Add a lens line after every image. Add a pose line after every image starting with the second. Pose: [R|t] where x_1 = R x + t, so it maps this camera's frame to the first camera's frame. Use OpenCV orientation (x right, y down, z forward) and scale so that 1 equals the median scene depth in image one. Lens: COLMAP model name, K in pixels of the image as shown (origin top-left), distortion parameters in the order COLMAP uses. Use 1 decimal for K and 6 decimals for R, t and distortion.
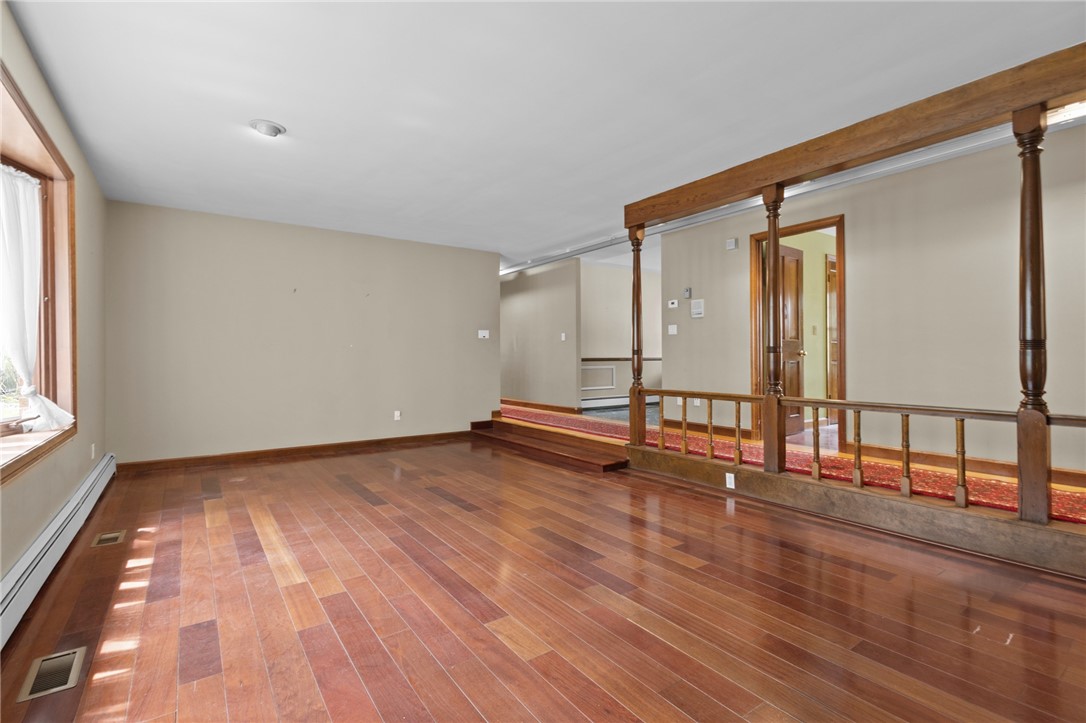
lens RADIAL K [[495.0, 0, 543.0], [0, 495.0, 361.5], [0, 0, 1]] dist [0.004460, 0.000080]
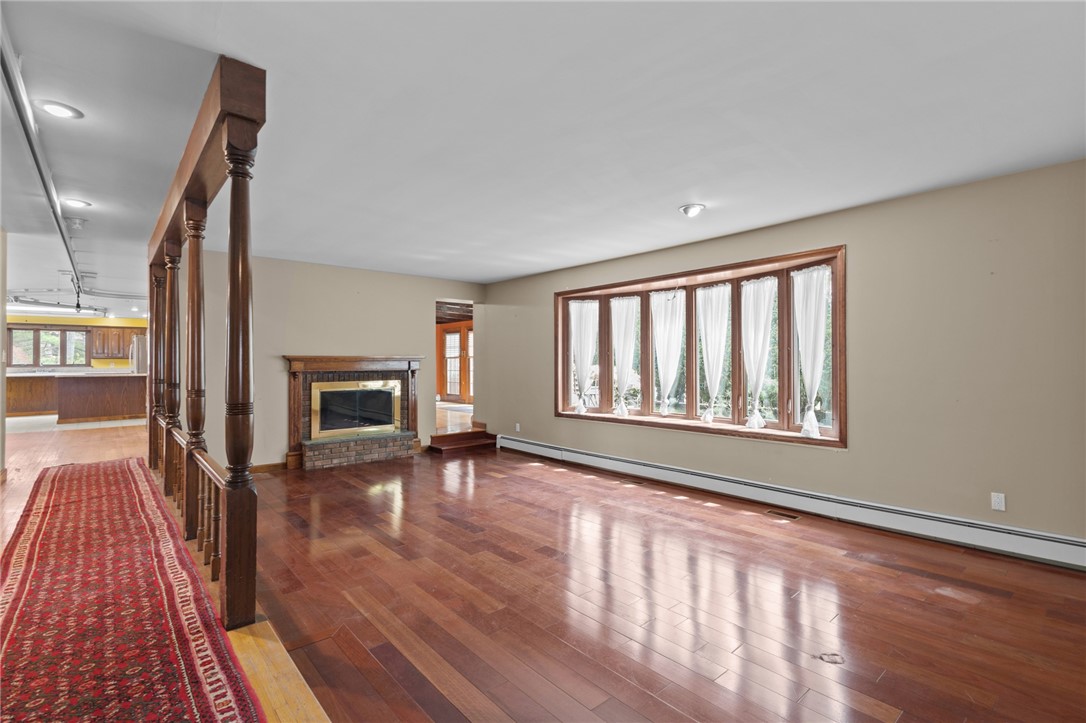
lens RADIAL K [[495.0, 0, 543.0], [0, 495.0, 361.5], [0, 0, 1]] dist [0.004460, 0.000080]
pose [[-0.995321, 0.010139, -0.096090, -0.067253], [0.009938, 0.999947, 0.002571, -0.106561], [0.096111, 0.001604, -0.995369, 2.687548]]
